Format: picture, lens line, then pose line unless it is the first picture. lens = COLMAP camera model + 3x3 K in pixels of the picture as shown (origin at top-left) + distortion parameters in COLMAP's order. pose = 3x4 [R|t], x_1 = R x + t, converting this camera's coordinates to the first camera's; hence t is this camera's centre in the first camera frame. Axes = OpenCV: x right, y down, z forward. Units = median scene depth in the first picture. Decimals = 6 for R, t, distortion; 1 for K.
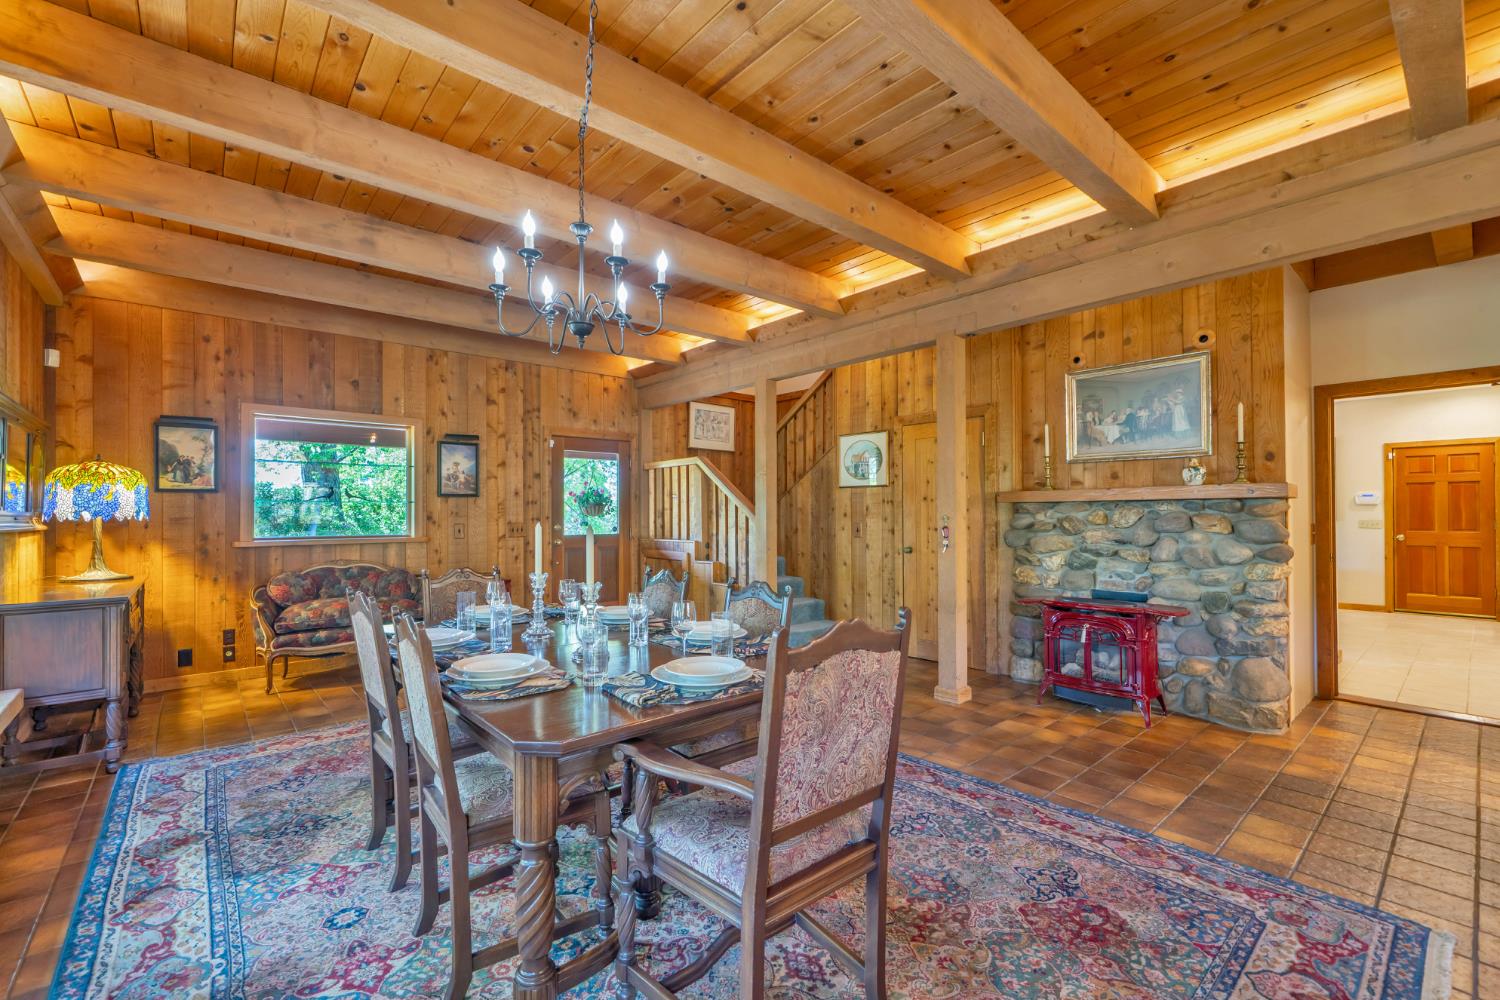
lens RADIAL K [[649.3, 0, 742.8], [0, 649.3, 508.4], [0, 0, 1]] dist [0.002727, 0.000203]
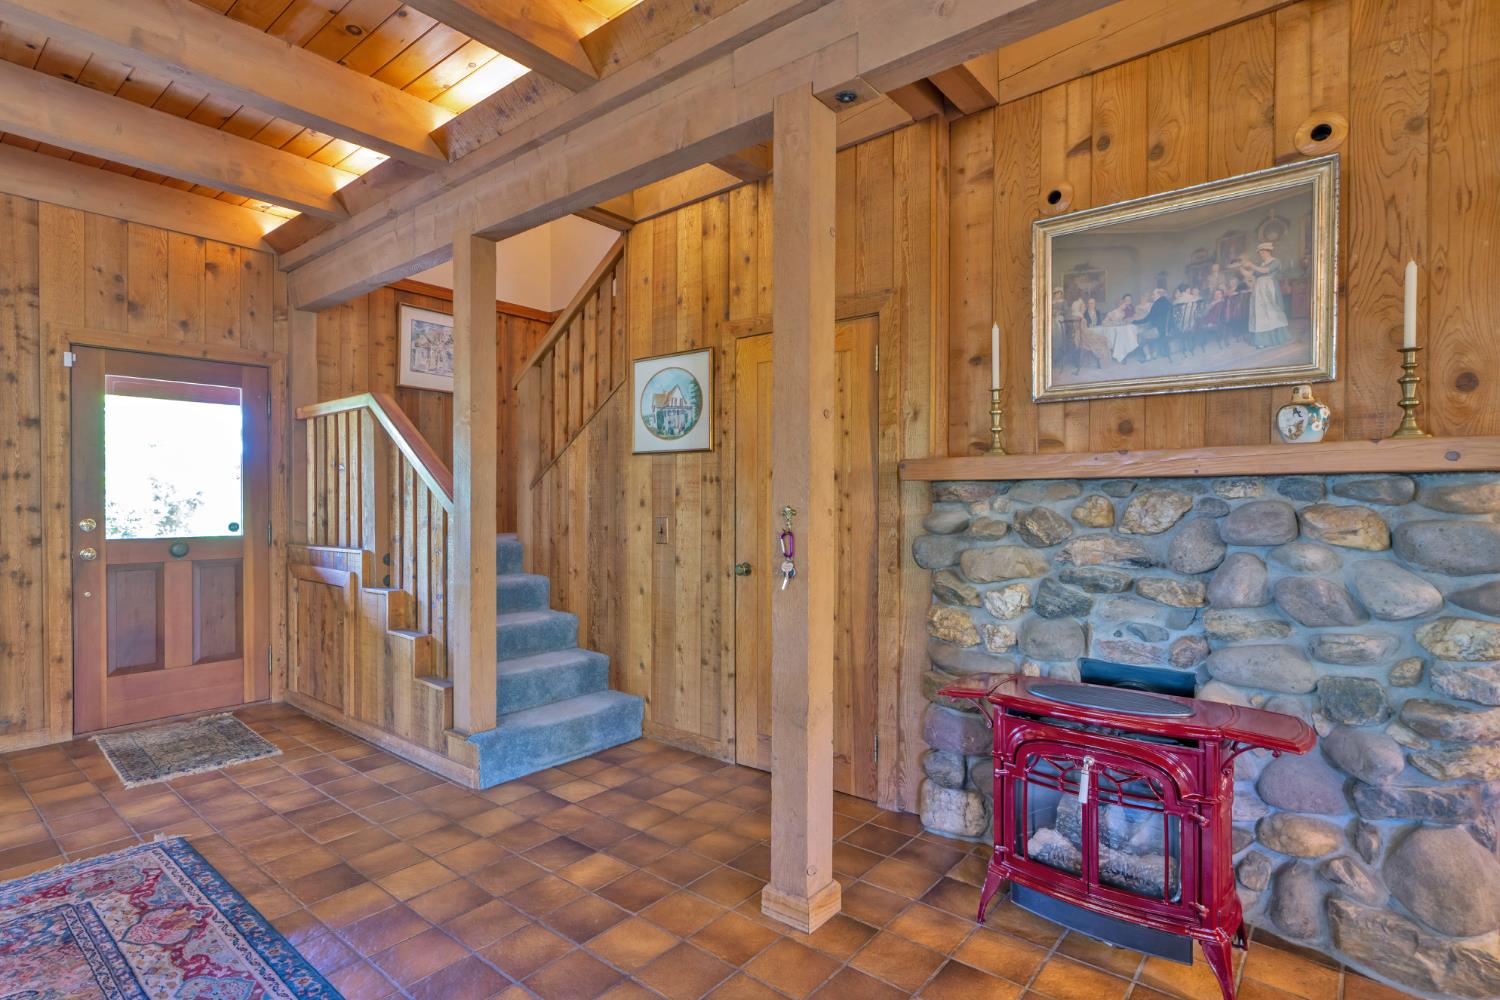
lens RADIAL K [[760.2, 0, 752.9], [0, 760.2, 512.1], [0, 0, 1]] dist [0.006589, 0.000139]
pose [[0.984555, 0.003535, 0.175039, 0.185231], [-0.007452, 0.999736, 0.021729, 0.003499], [-0.174916, -0.022698, 0.984322, 0.462639]]
